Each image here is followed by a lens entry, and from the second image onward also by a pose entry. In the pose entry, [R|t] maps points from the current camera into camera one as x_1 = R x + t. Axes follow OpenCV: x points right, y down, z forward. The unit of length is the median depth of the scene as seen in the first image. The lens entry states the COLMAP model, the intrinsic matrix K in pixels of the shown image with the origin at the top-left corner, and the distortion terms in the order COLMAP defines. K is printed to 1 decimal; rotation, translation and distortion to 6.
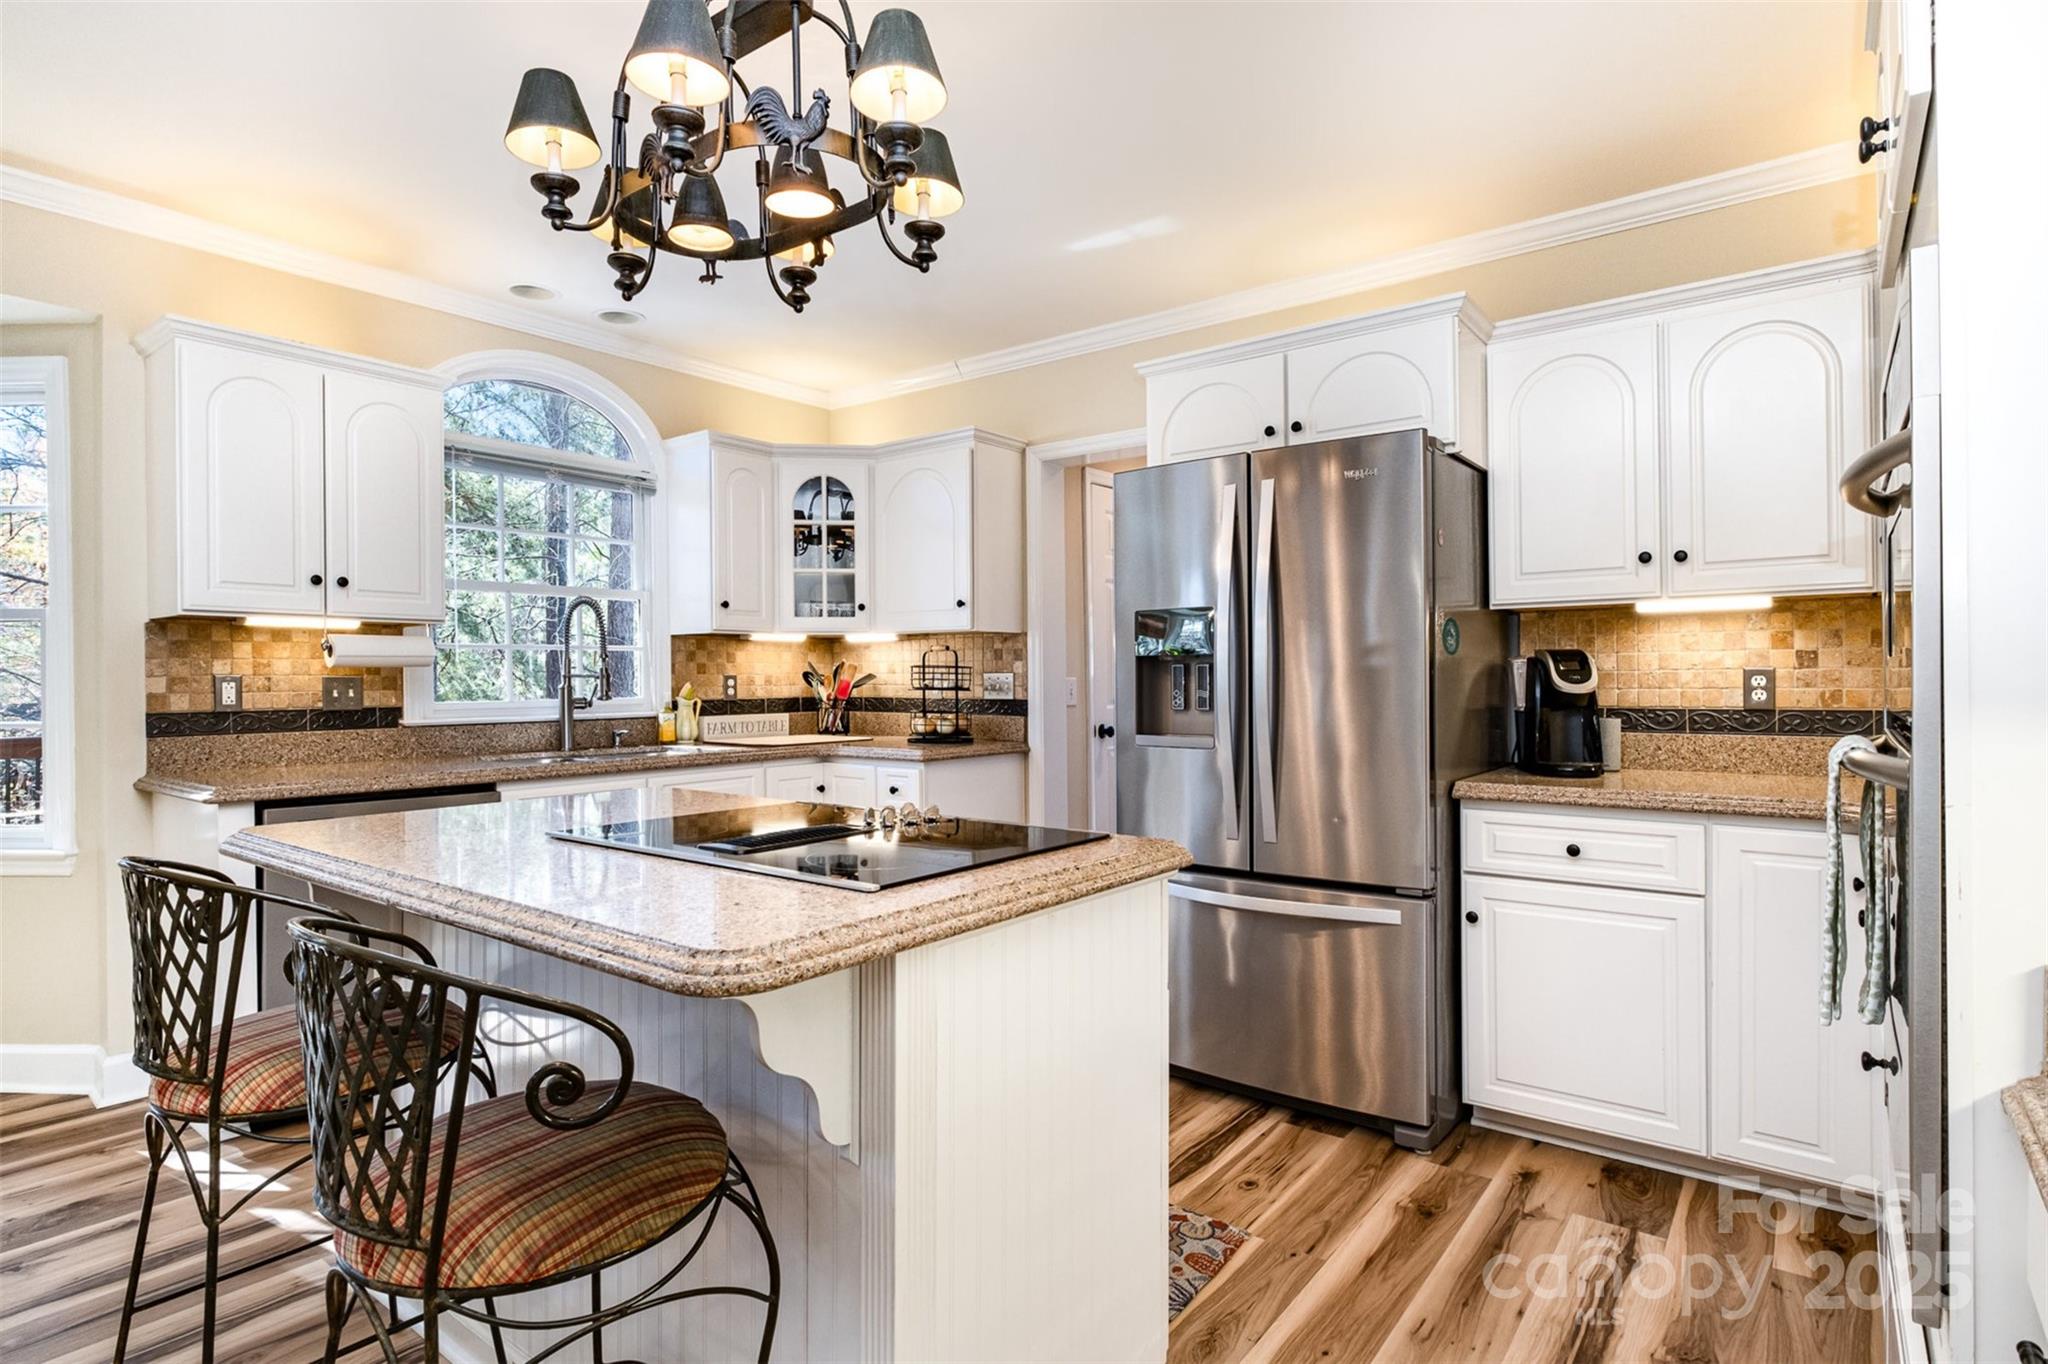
lens RADIAL K [[1051.0, 0, 1014.0], [0, 1051.0, 689.8], [0, 0, 1]] dist [0.007298, 0.000248]
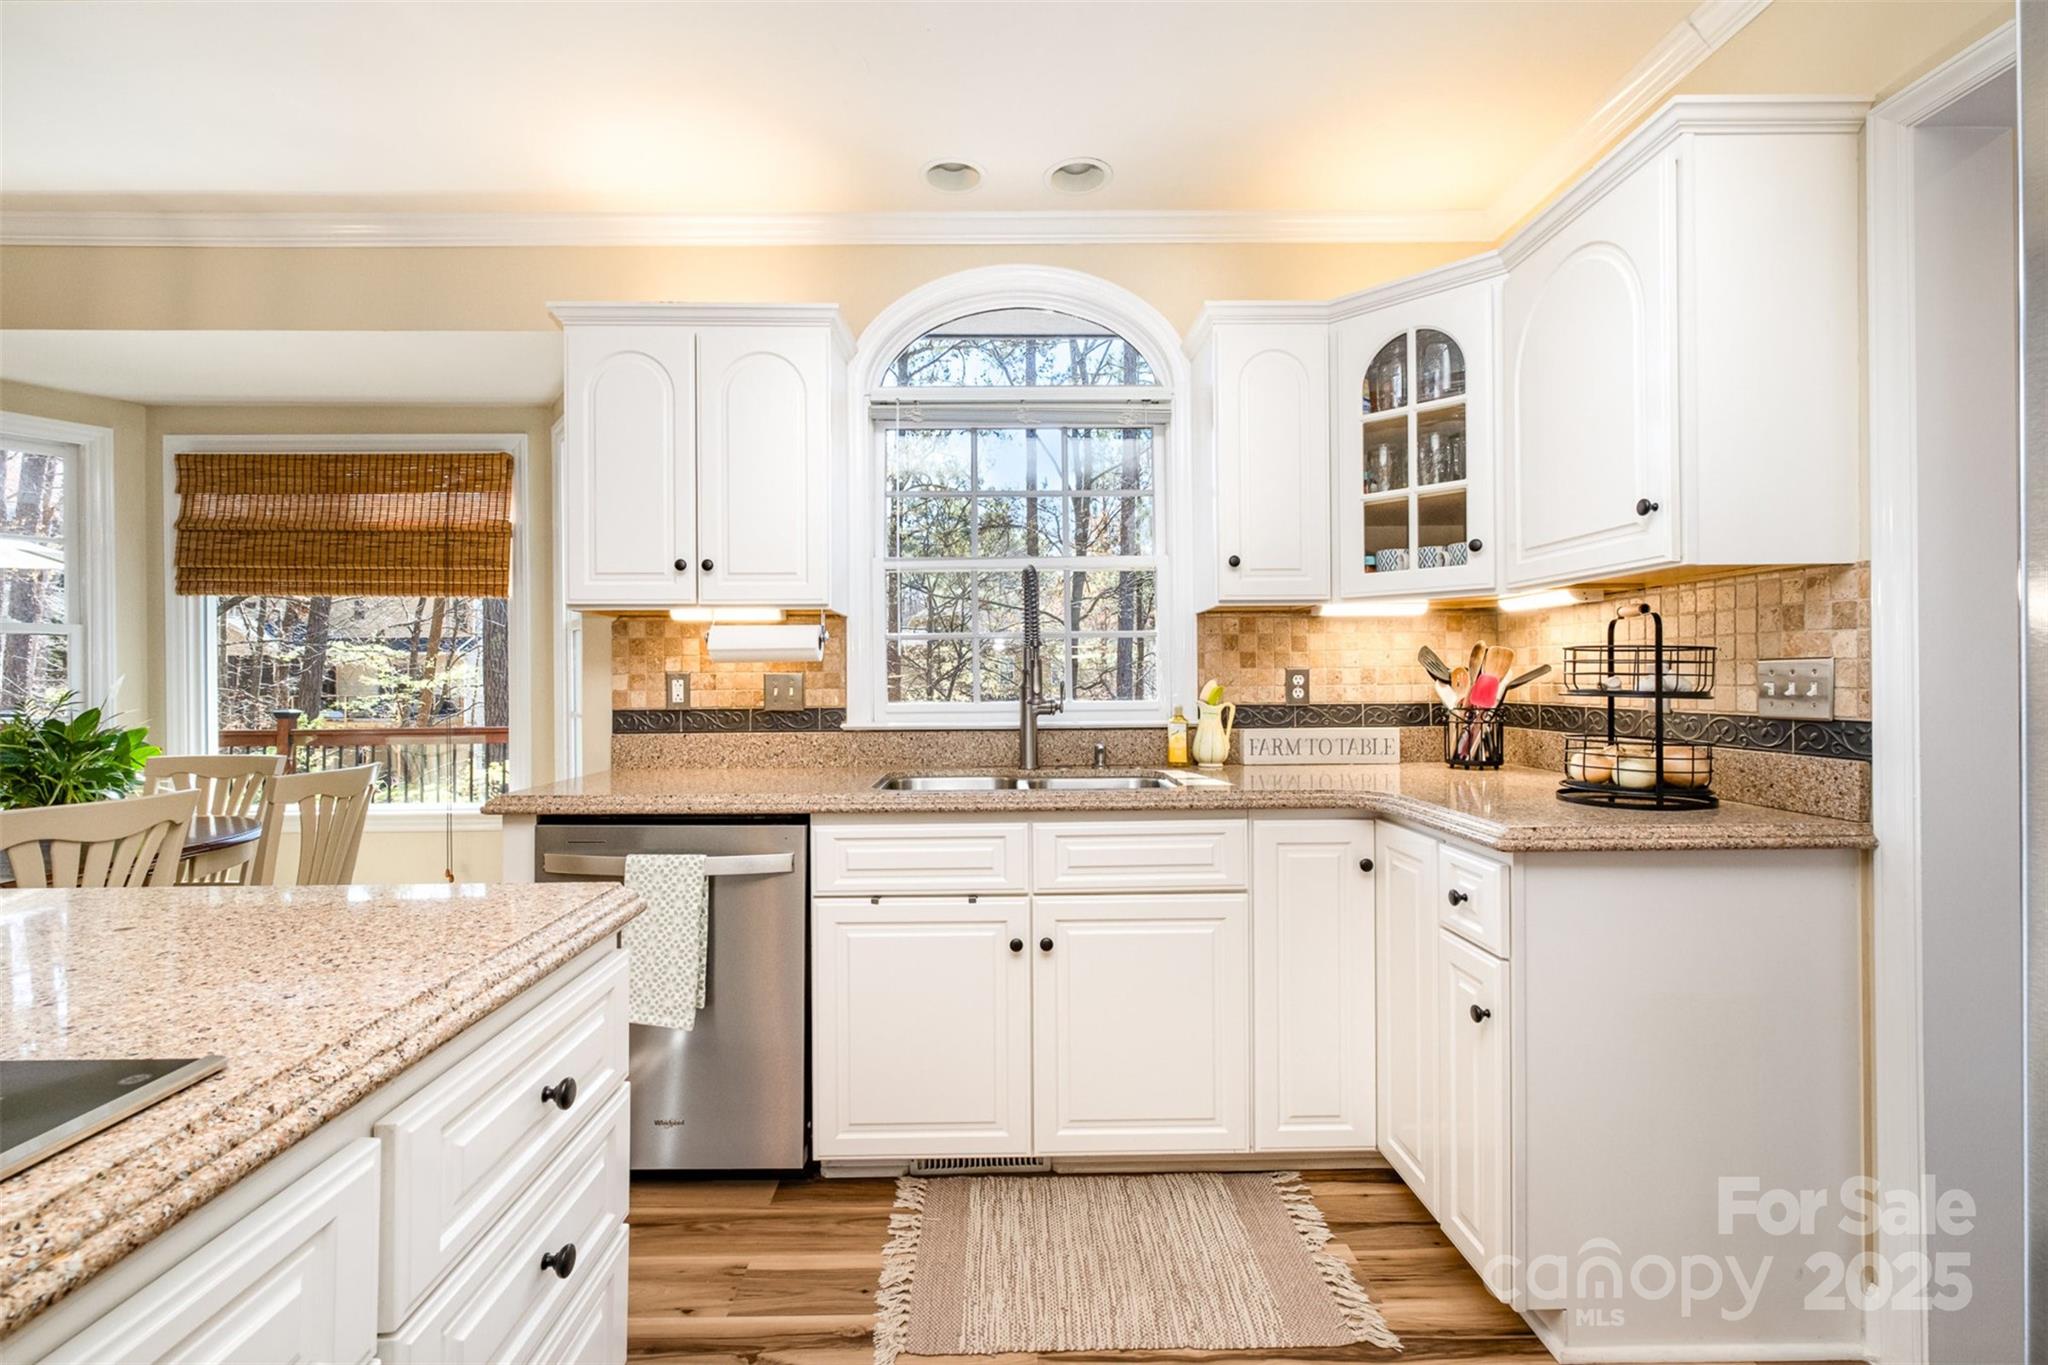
lens RADIAL K [[904.7, 0, 1036.1], [0, 904.7, 680.7], [0, 0, 1]] dist [-0.000067, 0.000617]
pose [[0.632457, 0.002231, -0.774592, 0.081732], [-0.005090, 0.999986, -0.001276, -0.004897], [0.774579, 0.004750, 0.632459, 0.522300]]
